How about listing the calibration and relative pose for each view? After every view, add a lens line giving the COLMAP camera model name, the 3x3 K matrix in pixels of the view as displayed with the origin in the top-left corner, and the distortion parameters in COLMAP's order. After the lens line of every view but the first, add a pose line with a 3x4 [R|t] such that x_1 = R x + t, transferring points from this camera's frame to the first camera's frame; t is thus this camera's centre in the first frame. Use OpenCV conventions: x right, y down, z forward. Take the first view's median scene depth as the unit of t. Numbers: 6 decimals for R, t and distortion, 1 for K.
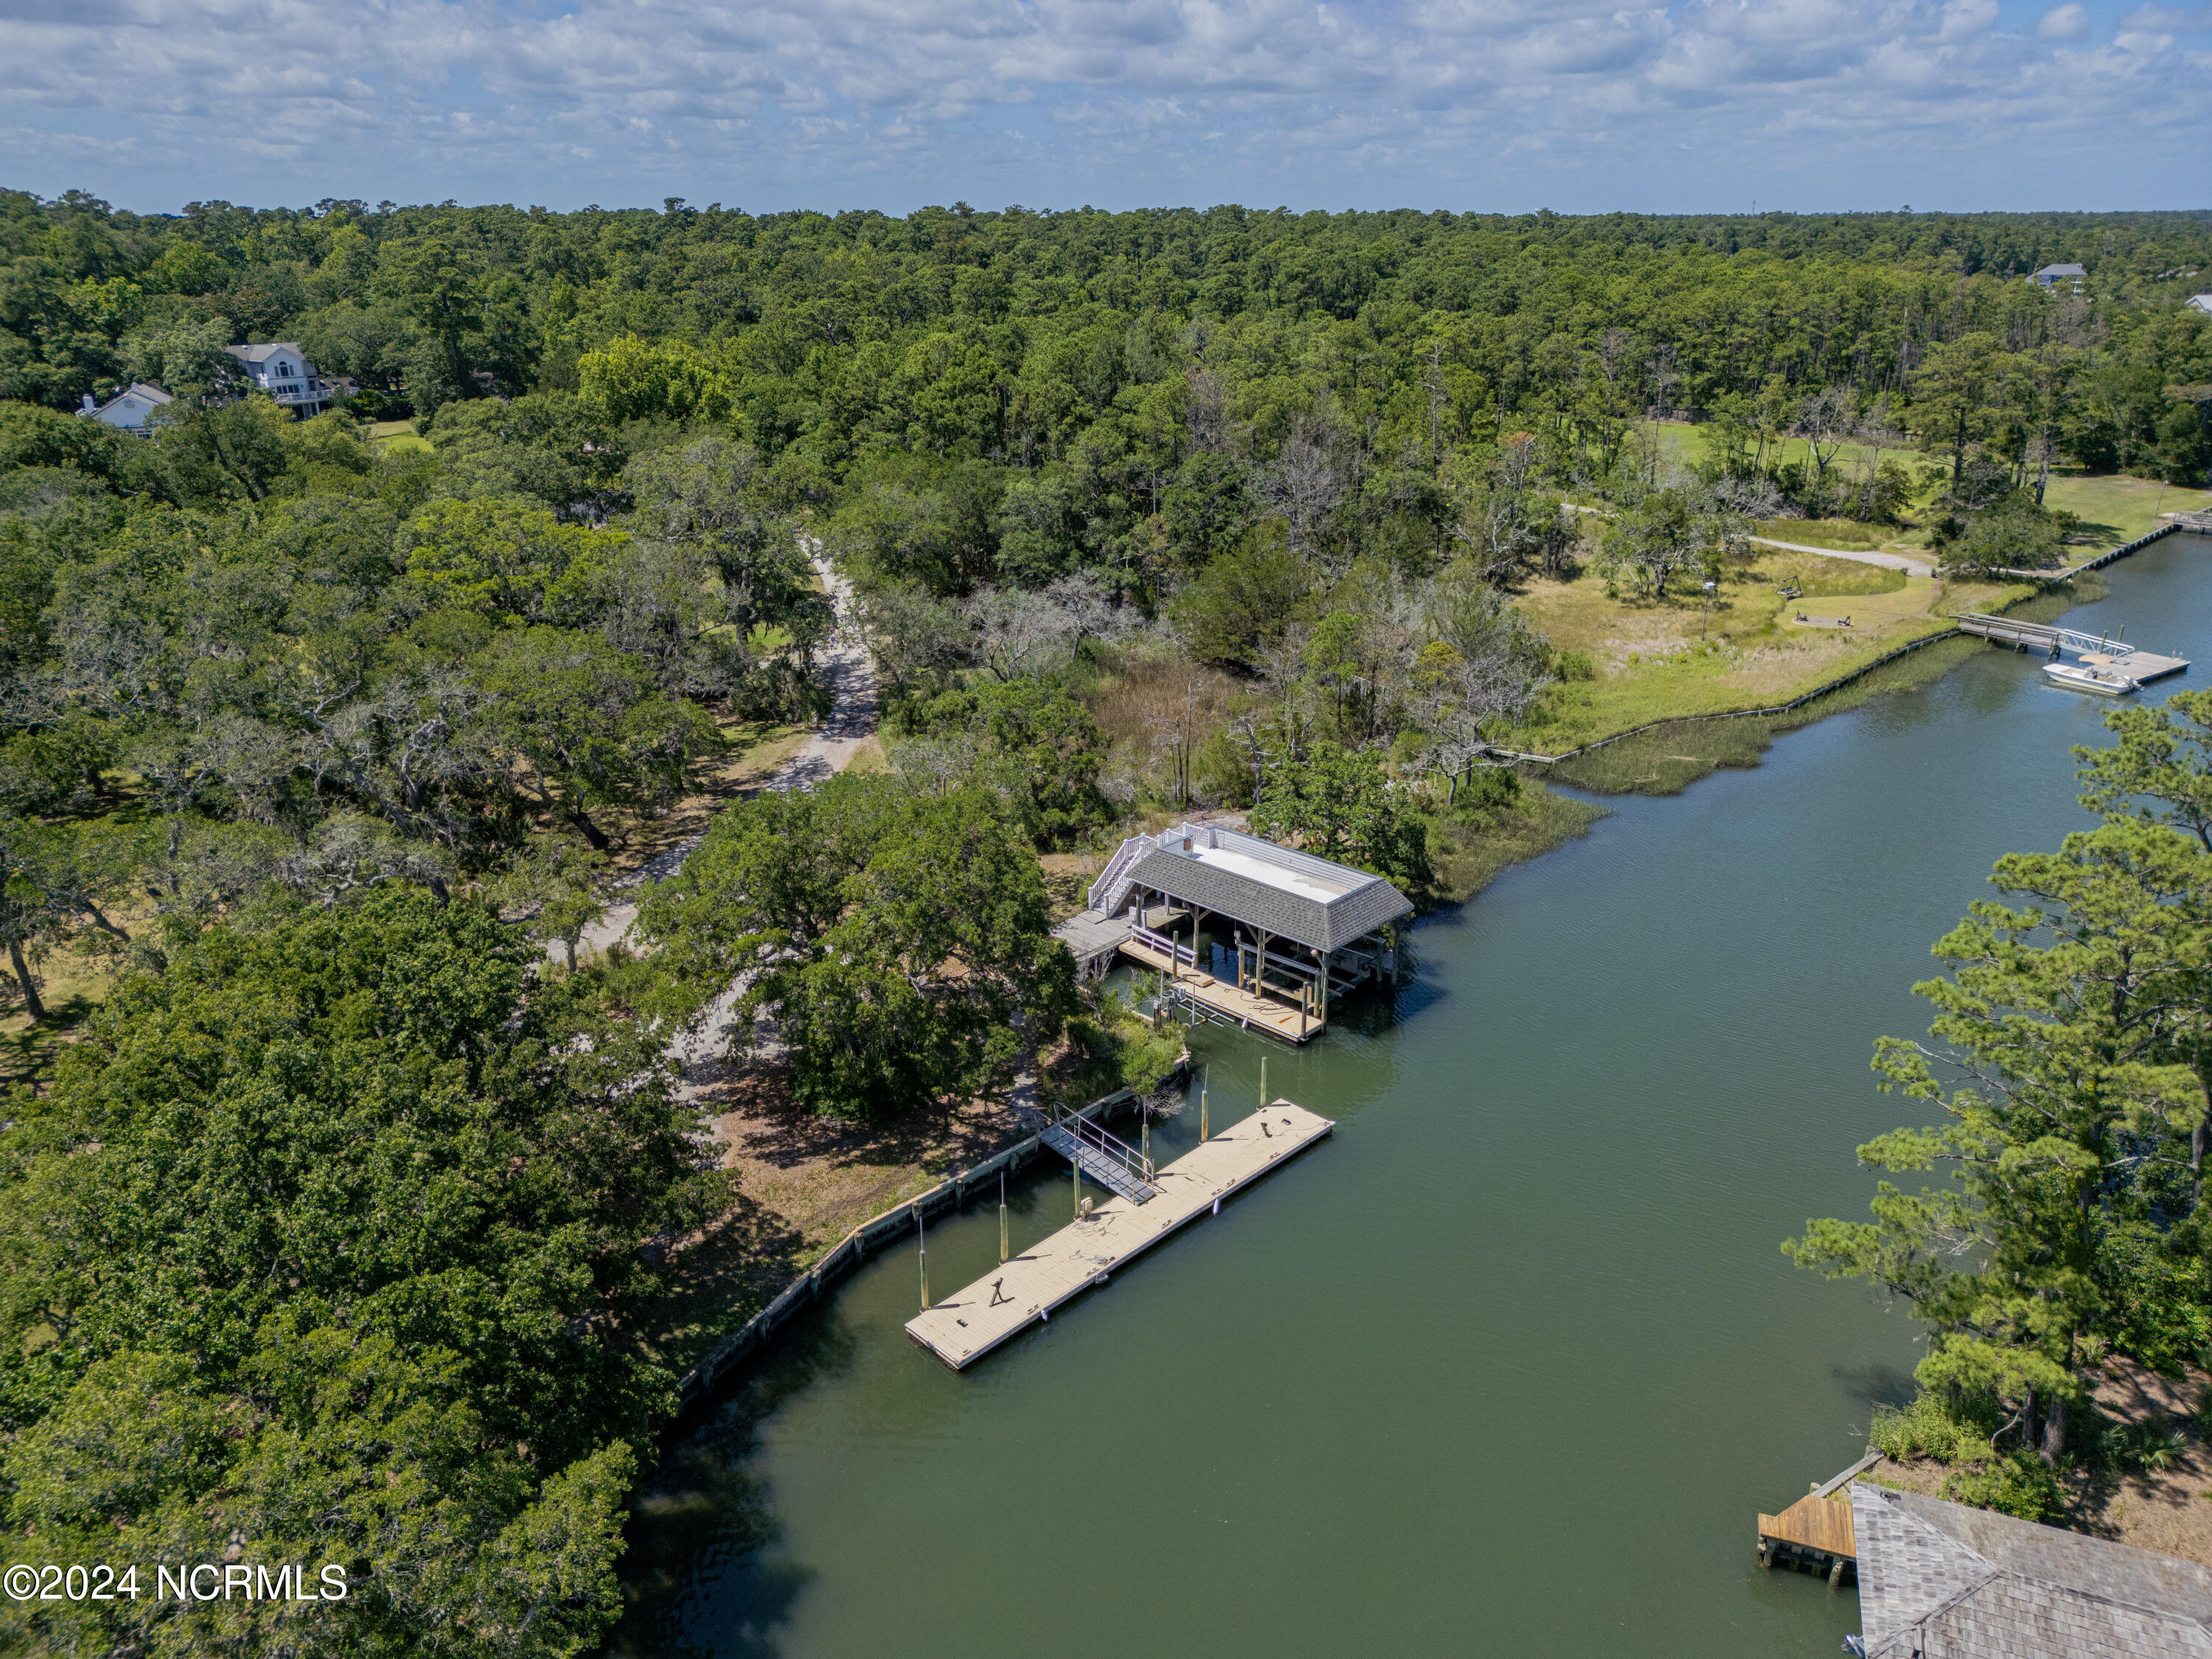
lens RADIAL K [[1544.3, 0, 1096.0], [0, 1544.3, 822.8], [0, 0, 1]] dist [0.069946, -0.060460]
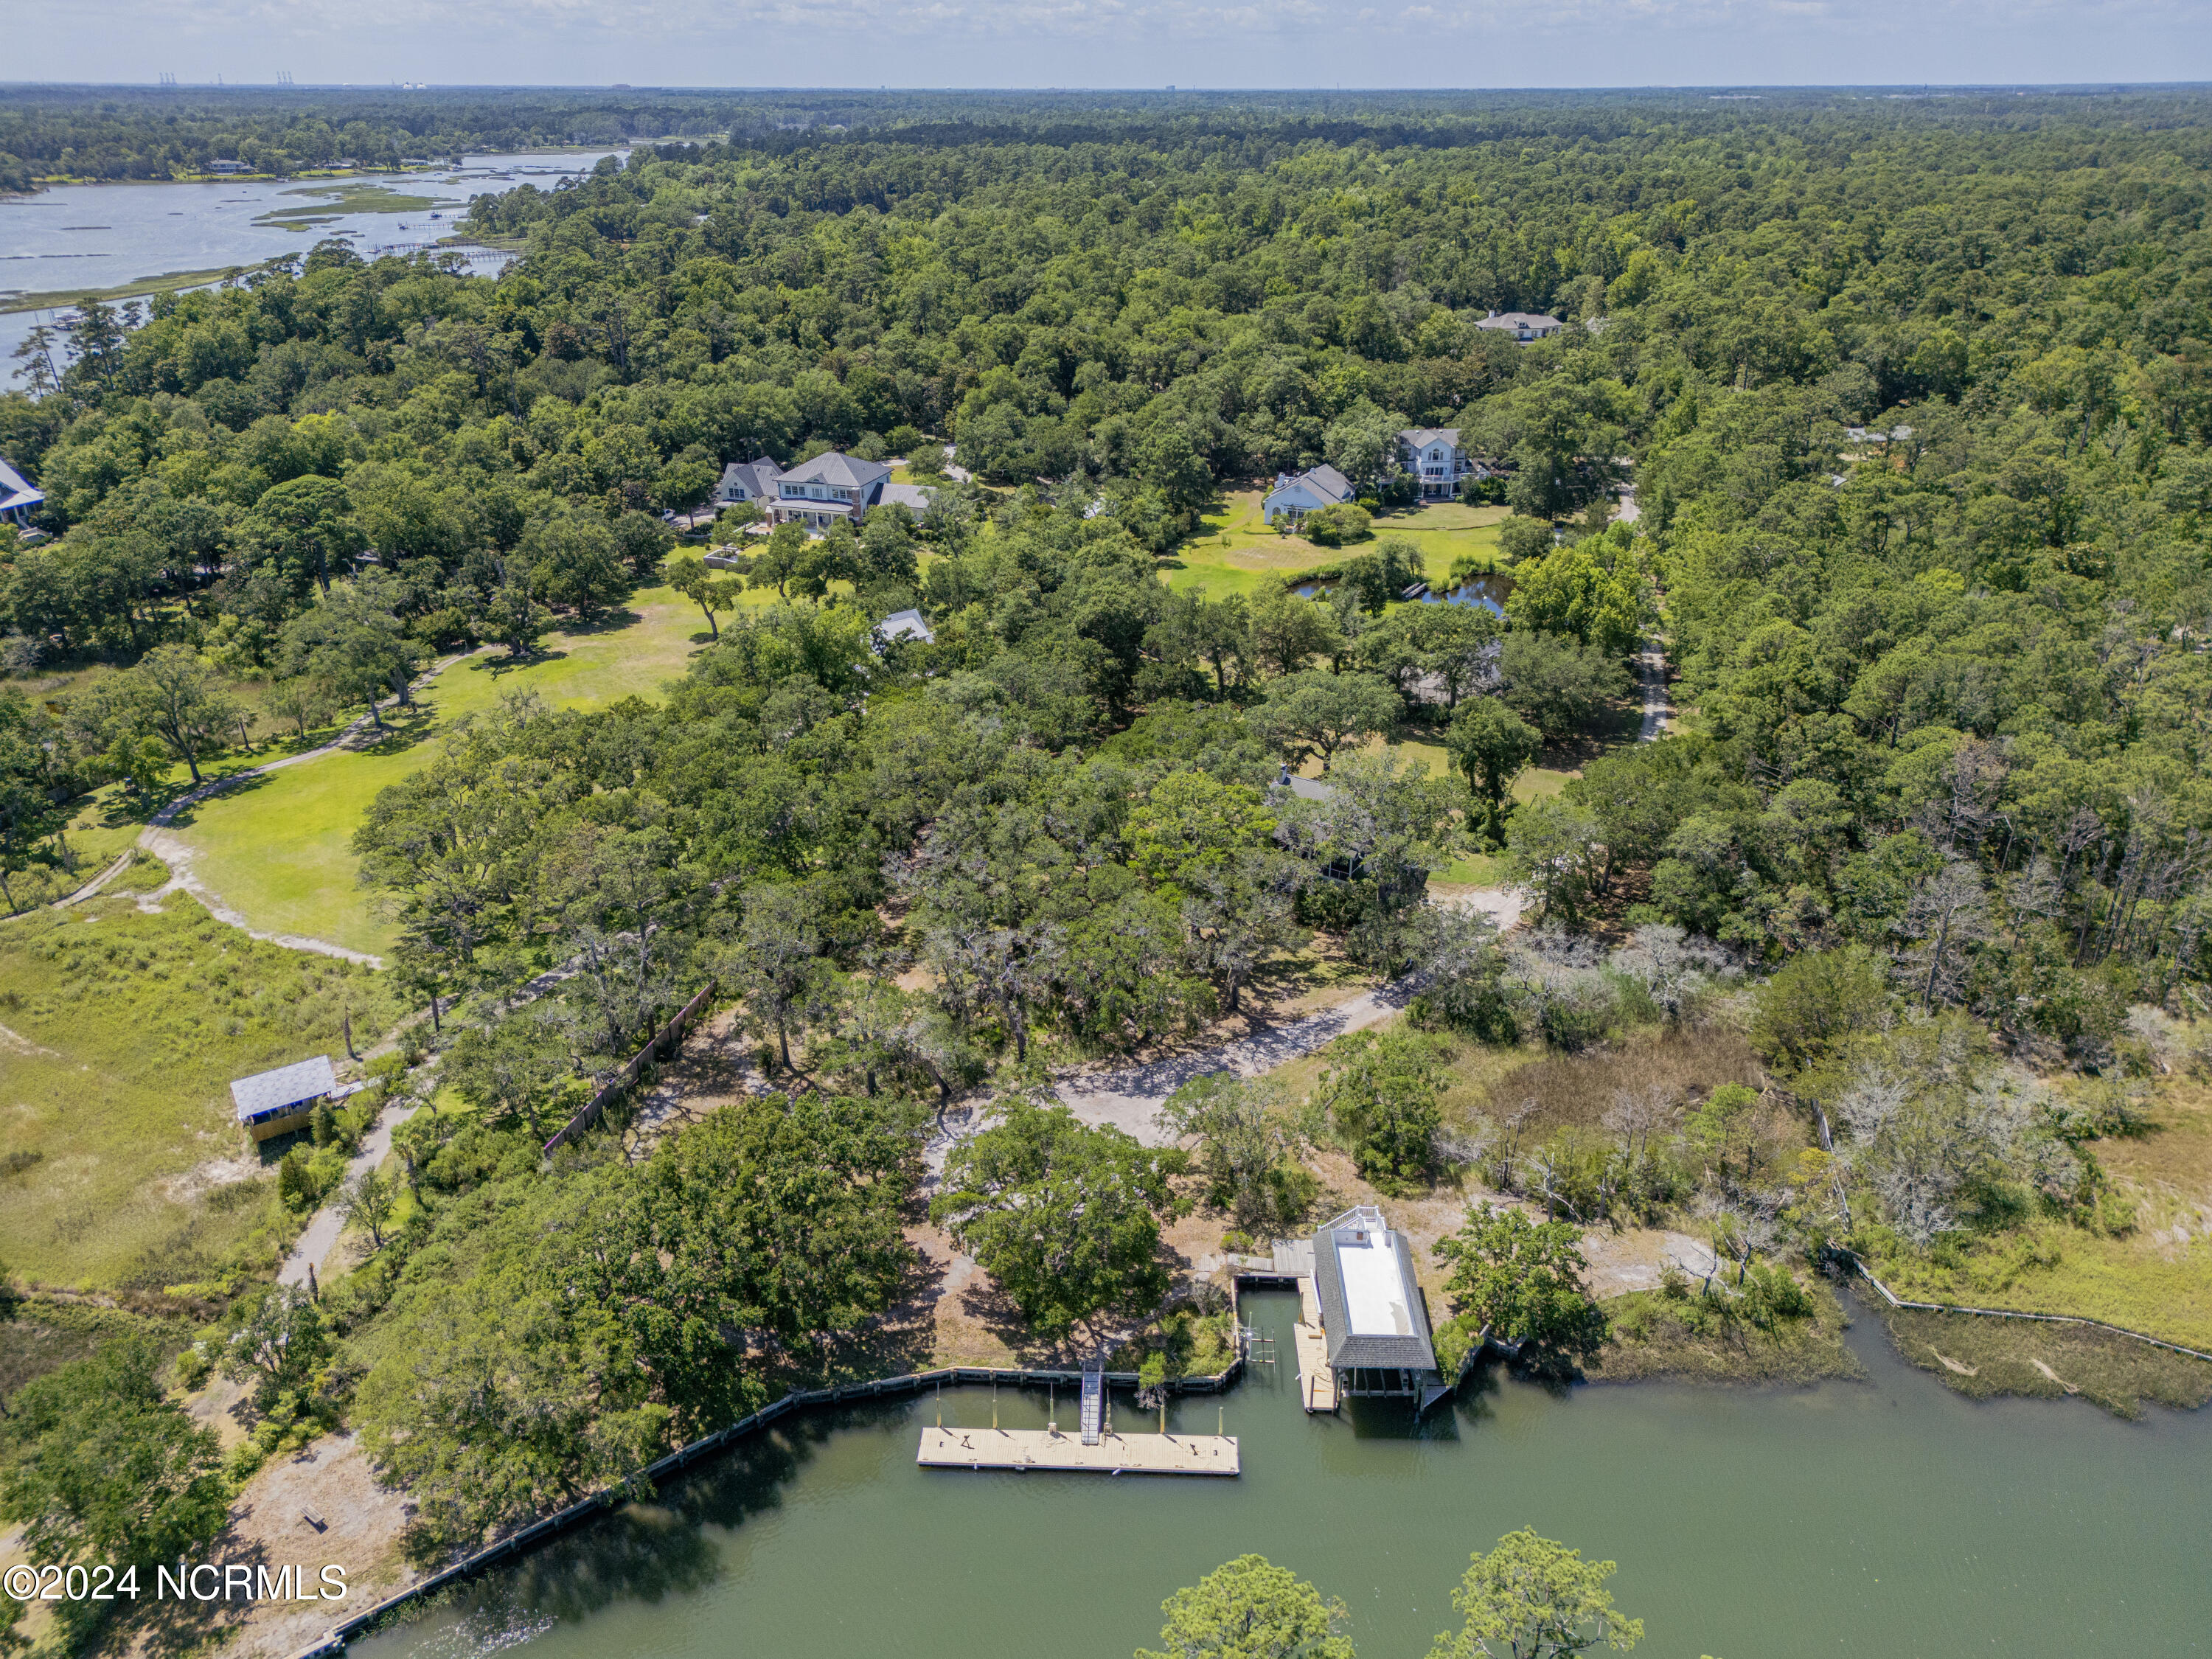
lens RADIAL K [[1559.9, 0, 1108.5], [0, 1559.9, 827.6], [0, 0, 1]] dist [0.063589, -0.050242]
pose [[0.678437, 0.320990, -0.660824, 0.622201], [-0.267206, 0.945707, 0.185041, -0.463044], [0.684342, 0.051037, 0.727373, -0.177007]]
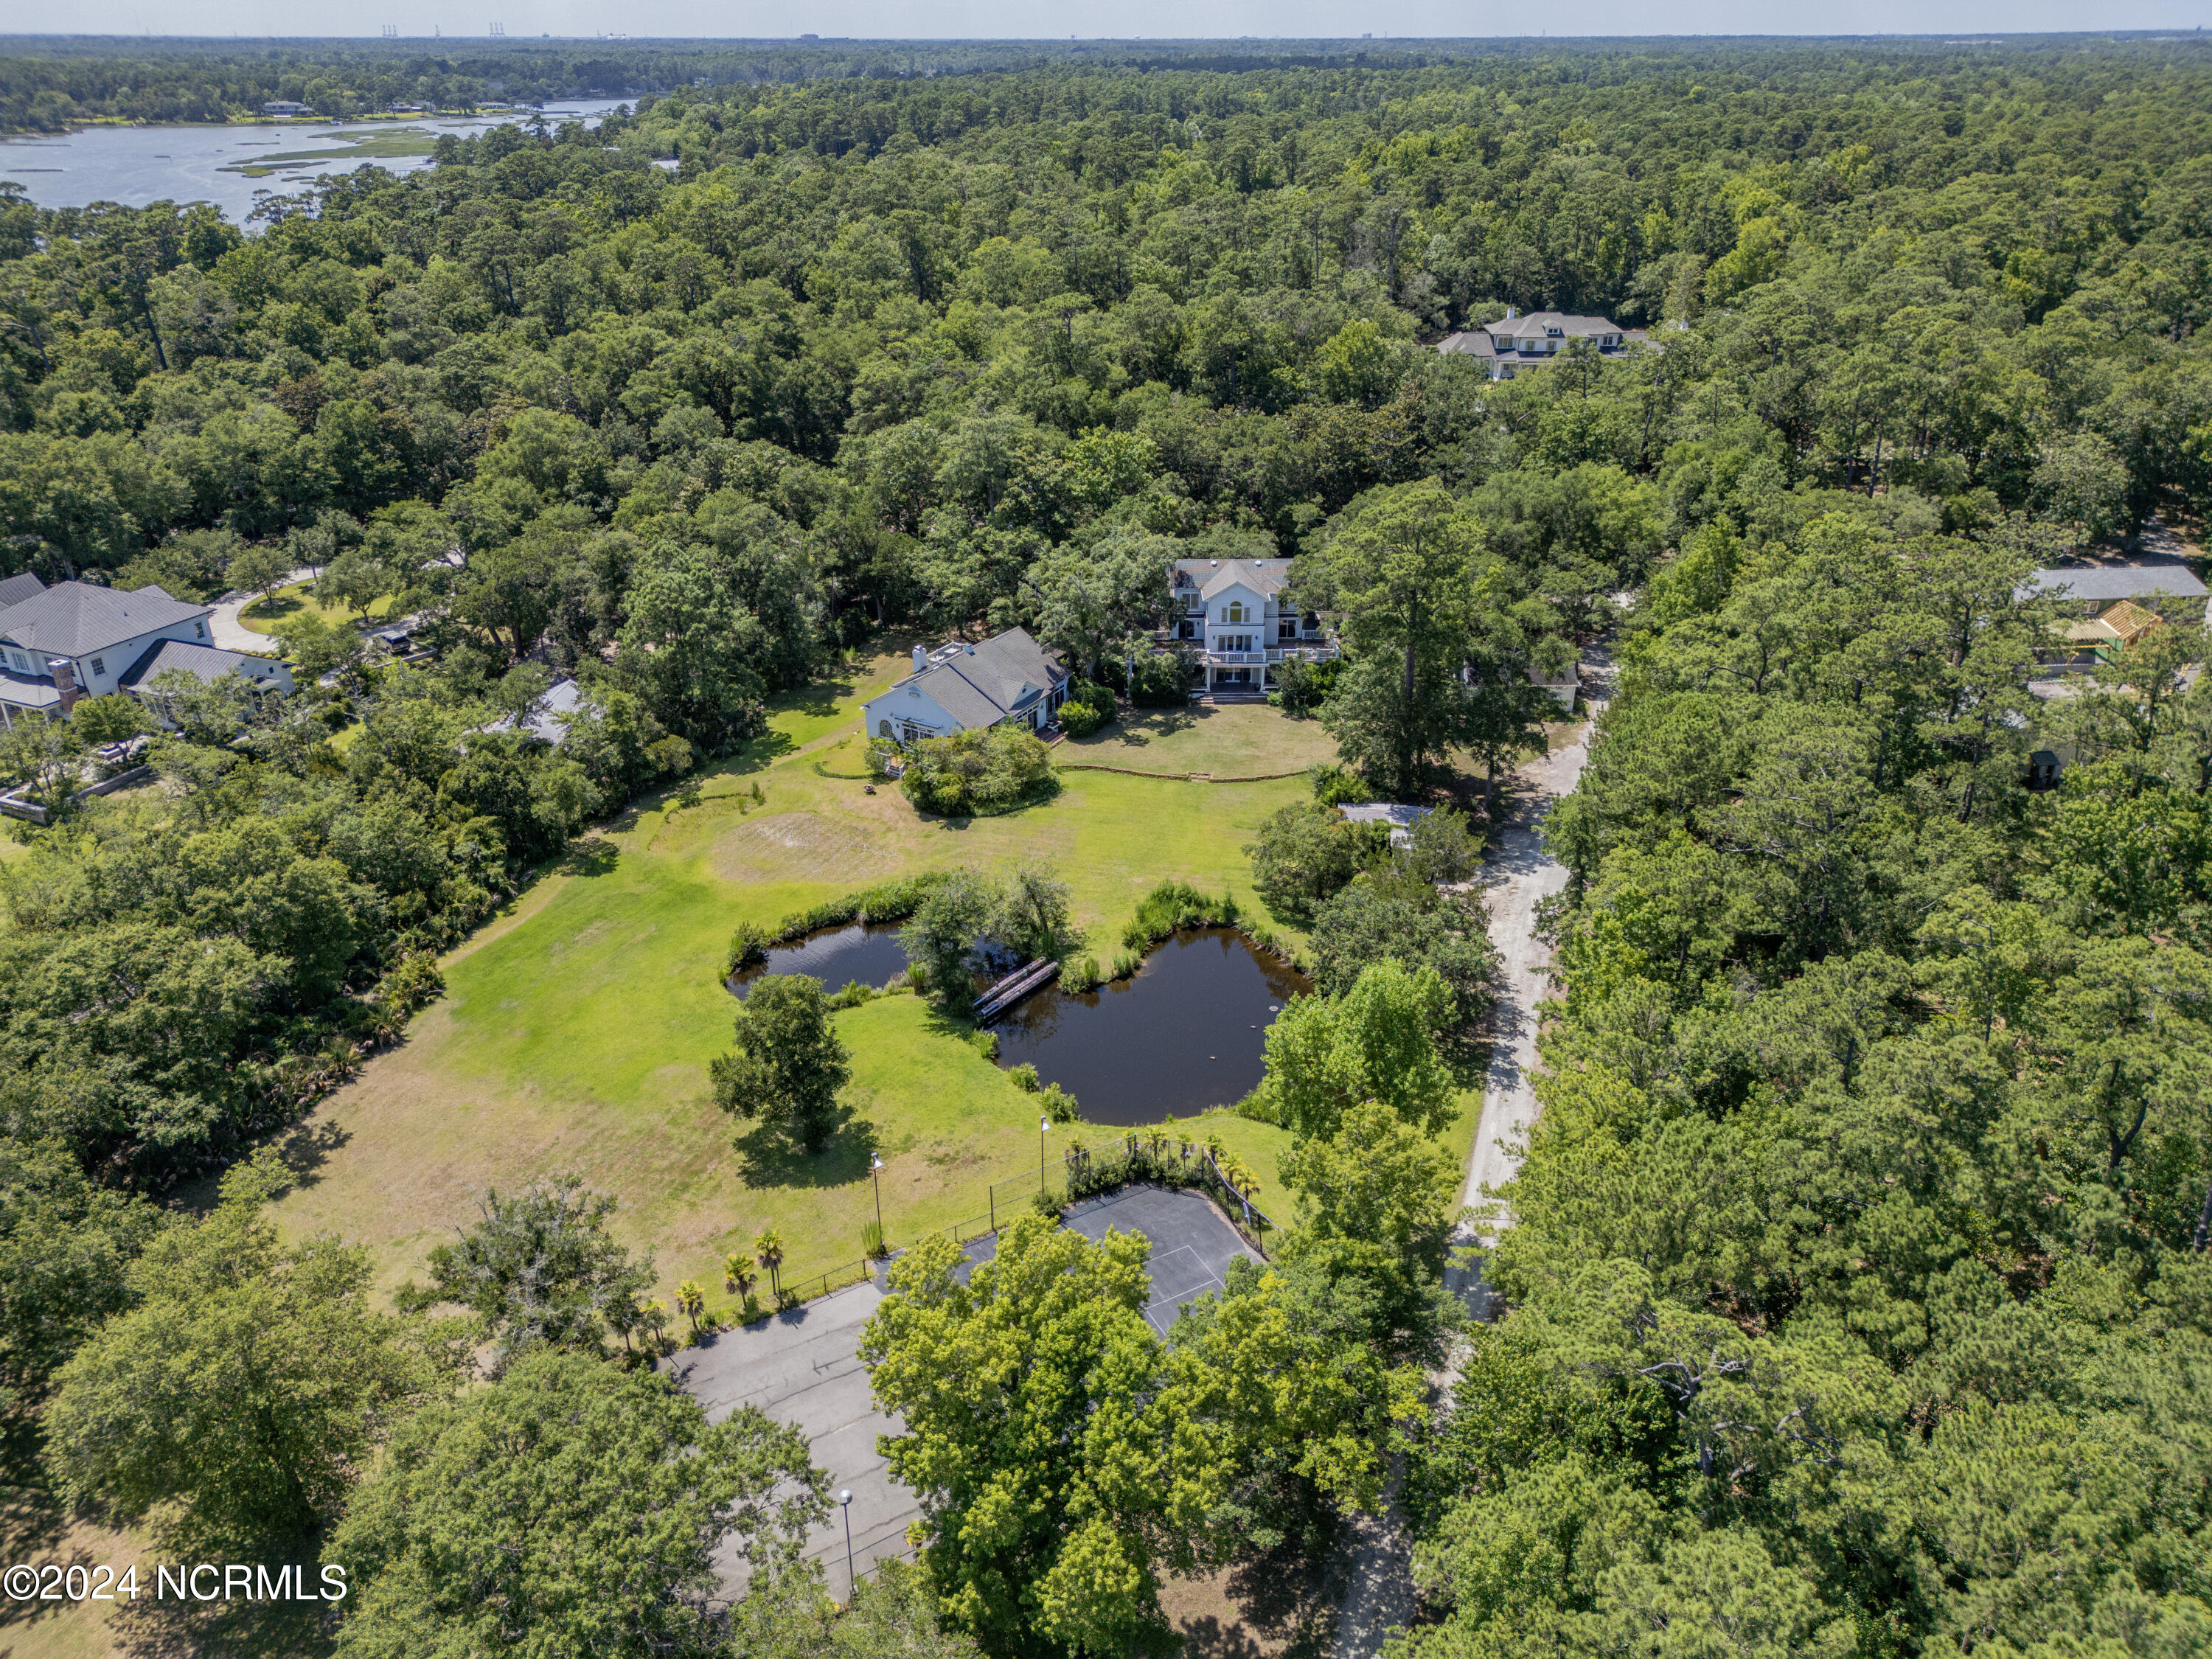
lens RADIAL K [[1559.9, 0, 1108.5], [0, 1559.9, 827.6], [0, 0, 1]] dist [0.063589, -0.050242]
pose [[0.591895, 0.368990, -0.716594, -0.113206], [-0.290288, 0.926985, 0.237552, -0.943517], [0.751926, 0.067413, 0.655792, 1.473984]]
